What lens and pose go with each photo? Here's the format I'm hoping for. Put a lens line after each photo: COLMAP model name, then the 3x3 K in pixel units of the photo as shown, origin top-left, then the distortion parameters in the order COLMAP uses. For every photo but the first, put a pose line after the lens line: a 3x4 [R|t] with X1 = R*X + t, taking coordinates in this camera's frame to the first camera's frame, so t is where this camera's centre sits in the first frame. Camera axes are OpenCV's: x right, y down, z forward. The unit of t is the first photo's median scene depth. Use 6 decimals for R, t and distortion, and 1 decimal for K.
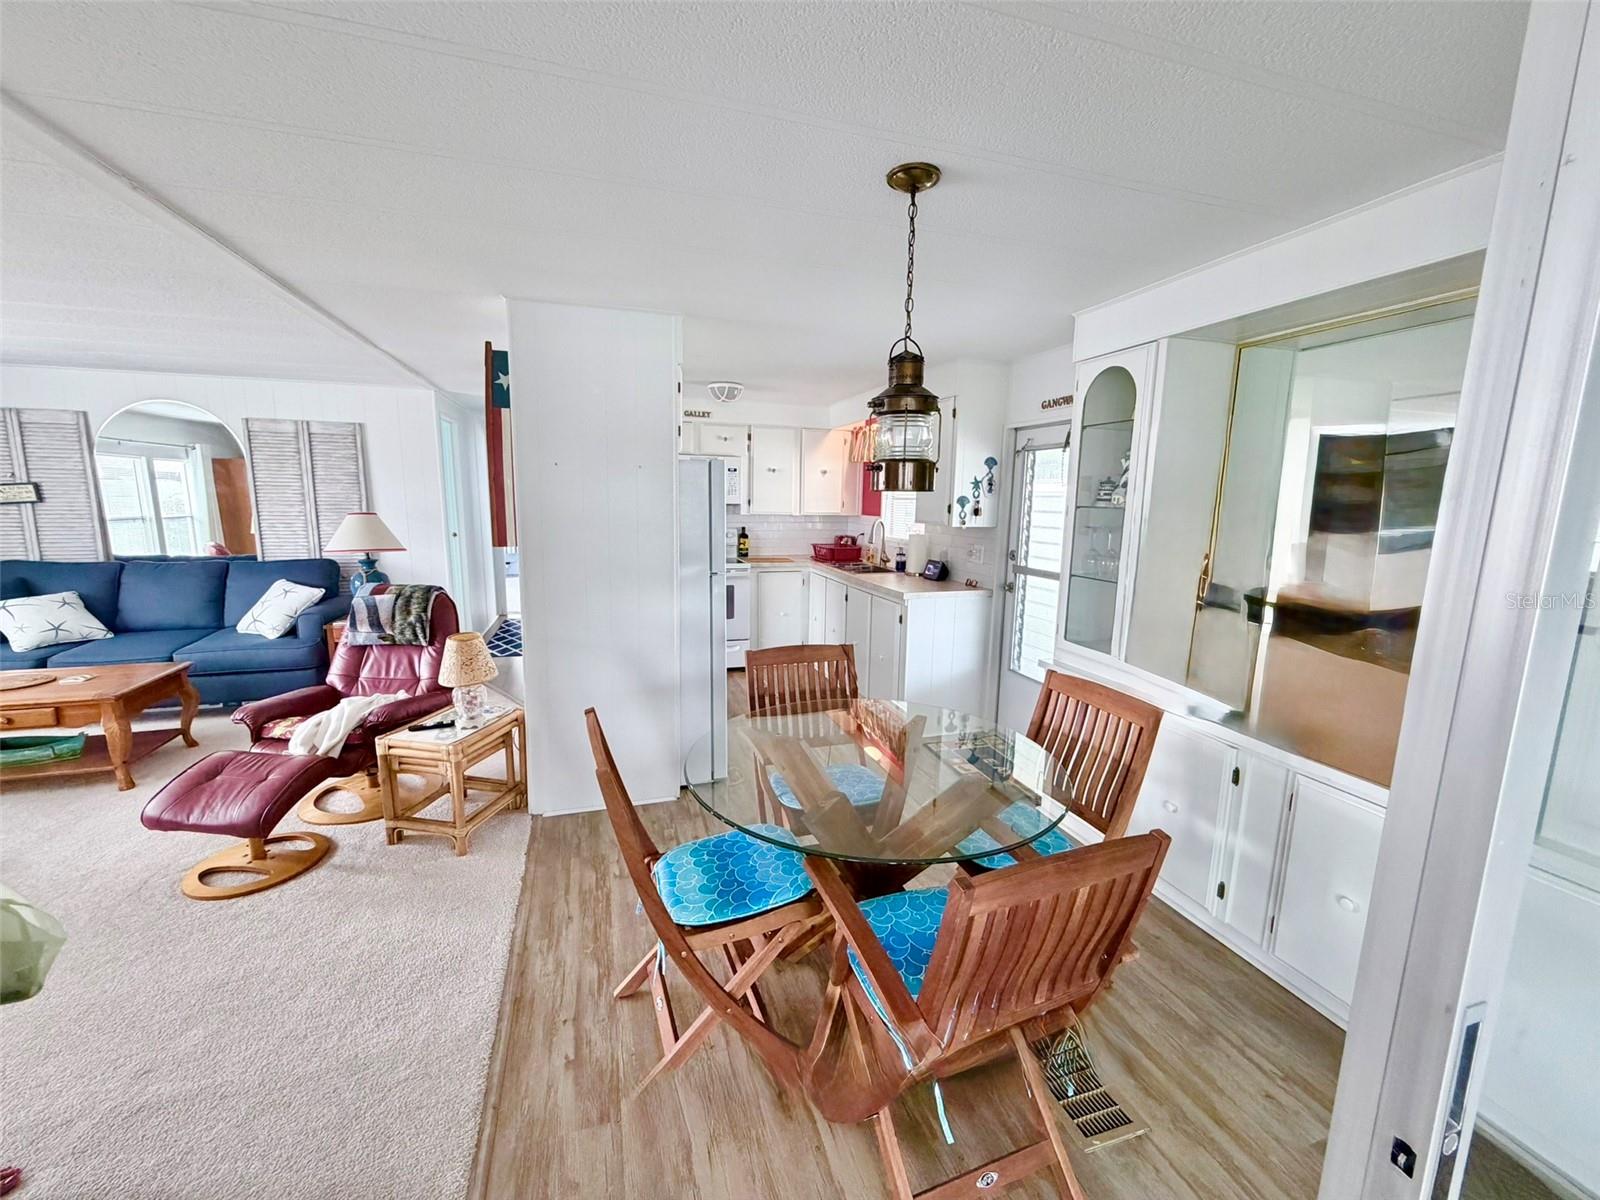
lens RADIAL K [[639.8, 0, 807.1], [0, 639.8, 597.9], [0, 0, 1]] dist [-0.001048, -0.000456]
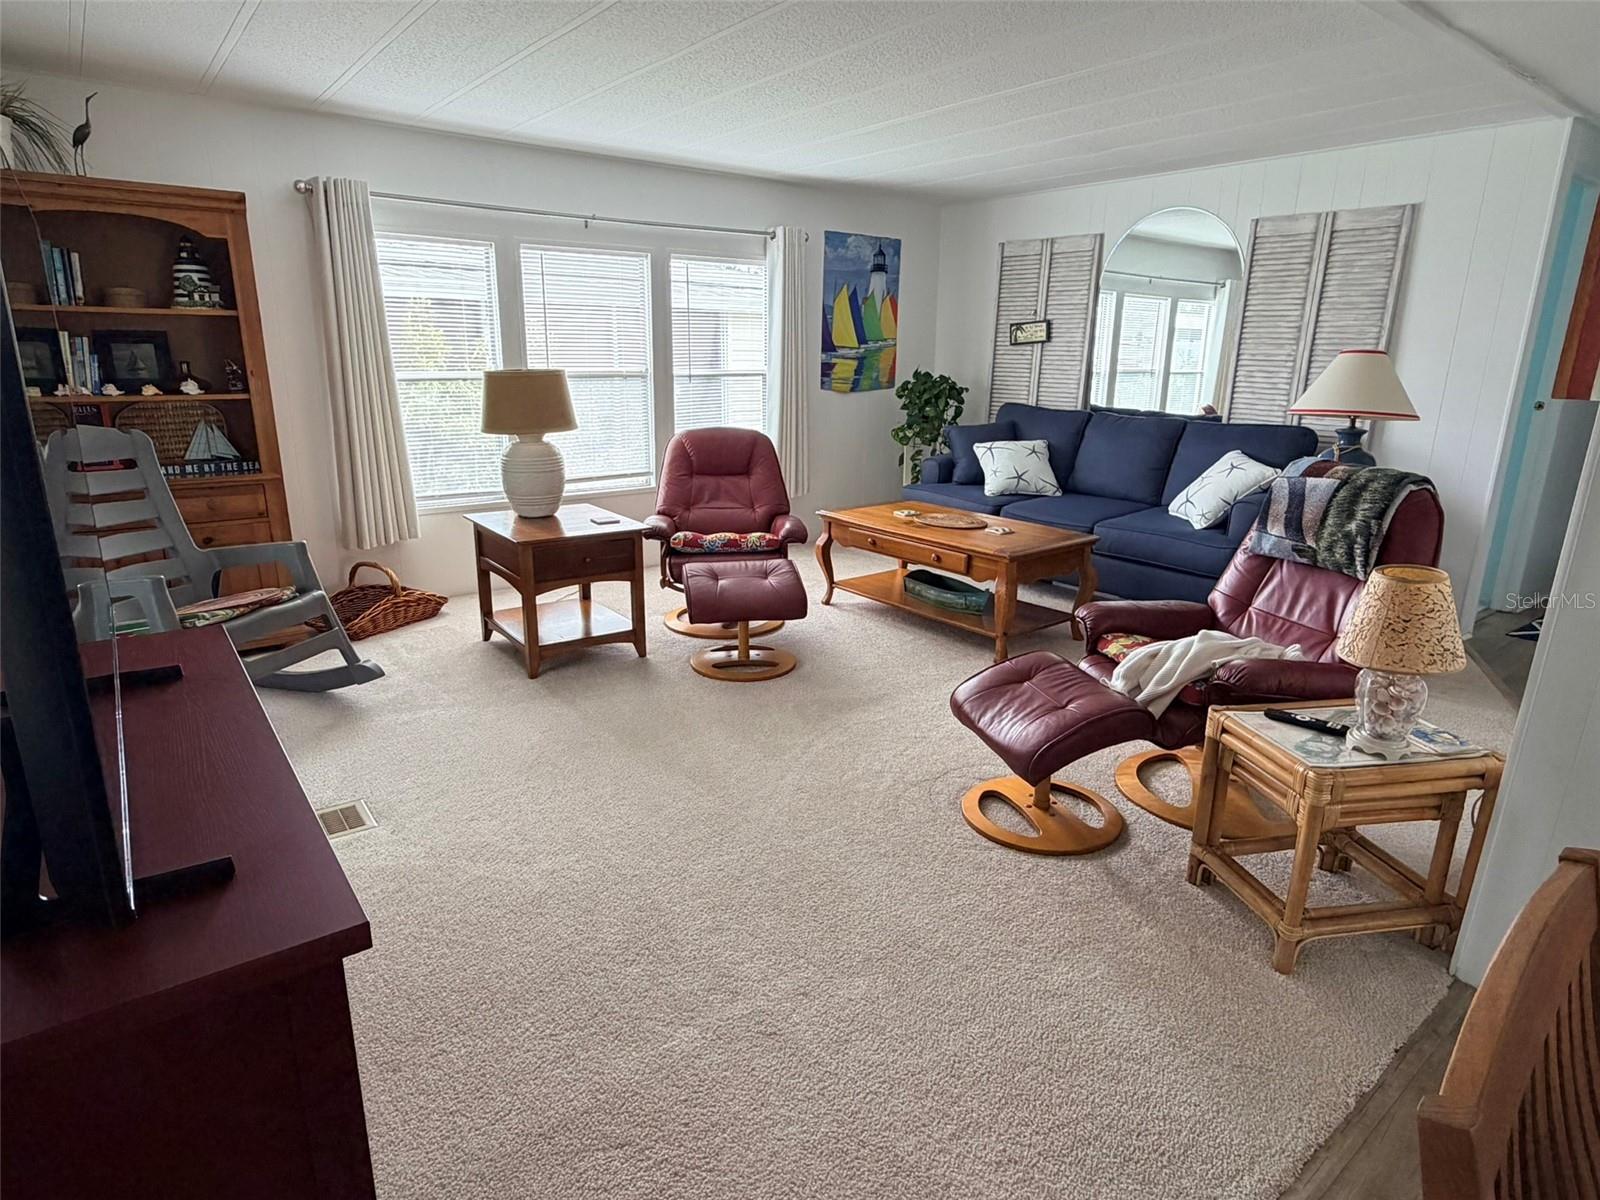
lens RADIAL K [[901.1, 0, 805.2], [0, 901.1, 601.4], [0, 0, 1]] dist [0.001285, 0.000144]
pose [[0.345872, 0.241172, -0.906757, -0.062766], [-0.157862, 0.967583, 0.197135, 0.017399], [0.924907, 0.074959, 0.372732, 0.294742]]
